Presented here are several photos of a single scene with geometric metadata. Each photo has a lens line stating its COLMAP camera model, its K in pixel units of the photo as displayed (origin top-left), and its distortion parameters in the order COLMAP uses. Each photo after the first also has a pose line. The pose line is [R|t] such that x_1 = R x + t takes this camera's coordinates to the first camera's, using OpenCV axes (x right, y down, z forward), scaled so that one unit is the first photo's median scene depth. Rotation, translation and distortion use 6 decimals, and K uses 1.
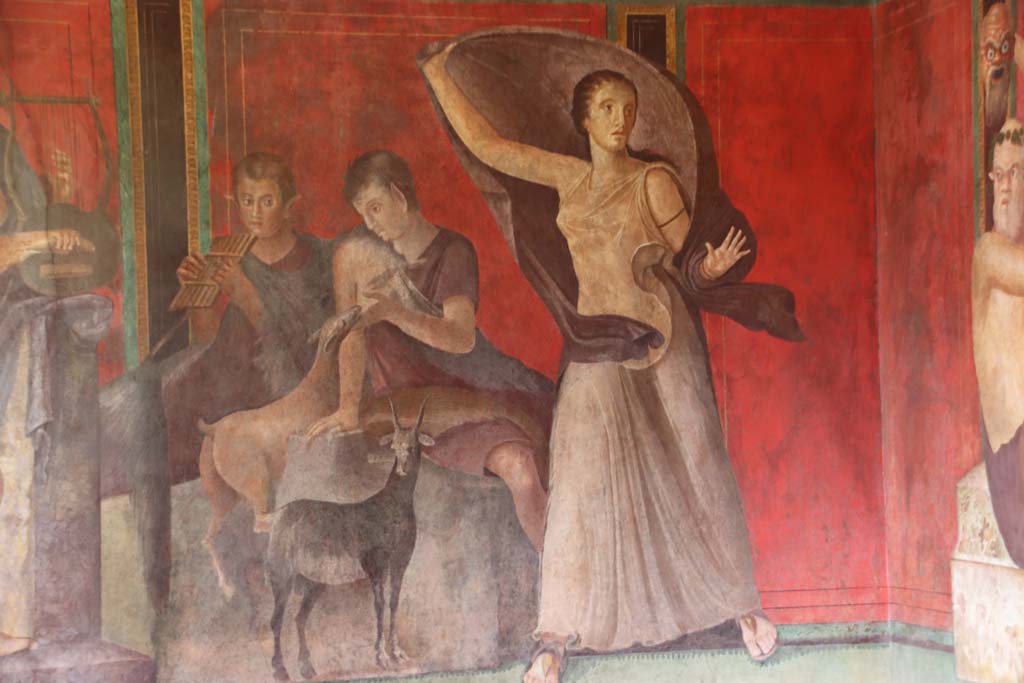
lens RADIAL K [[2374.6, 0, 517.3], [0, 2374.6, 349.4], [0, 0, 1]] dist [0.739143, 0.000000]
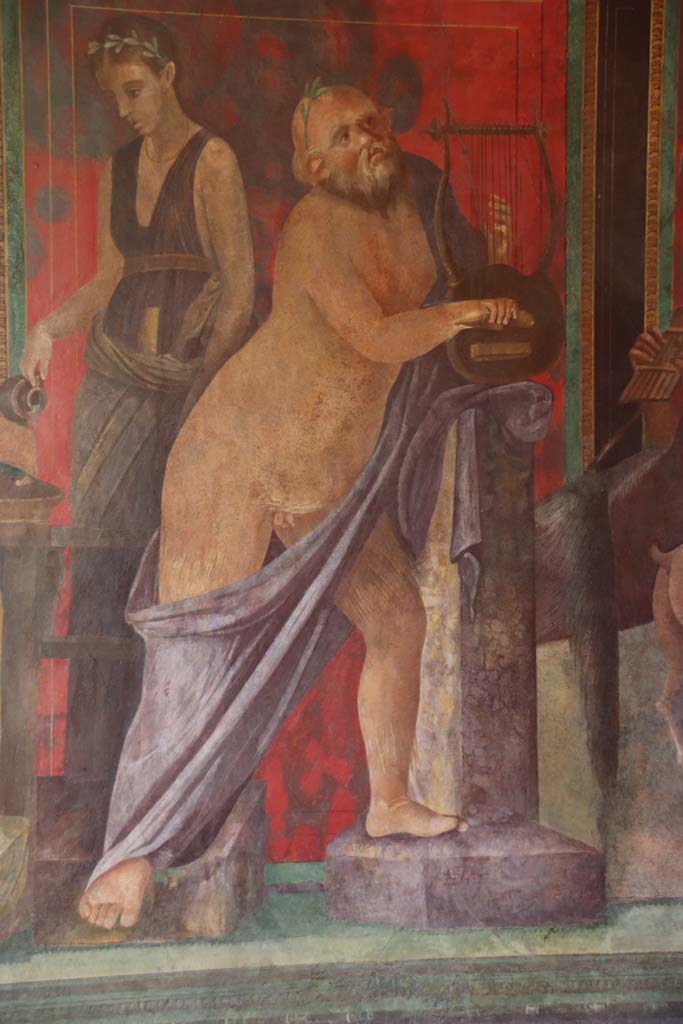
lens RADIAL K [[3430.0, 0, 334.0], [0, 3430.0, 514.3], [0, 0, 1]] dist [1.282701, 0.000000]
pose [[0.969009, 0.017177, -0.246429, 0.039389], [-0.012527, 0.999713, 0.020426, -0.002201], [0.246710, -0.016706, 0.968945, -0.092189]]
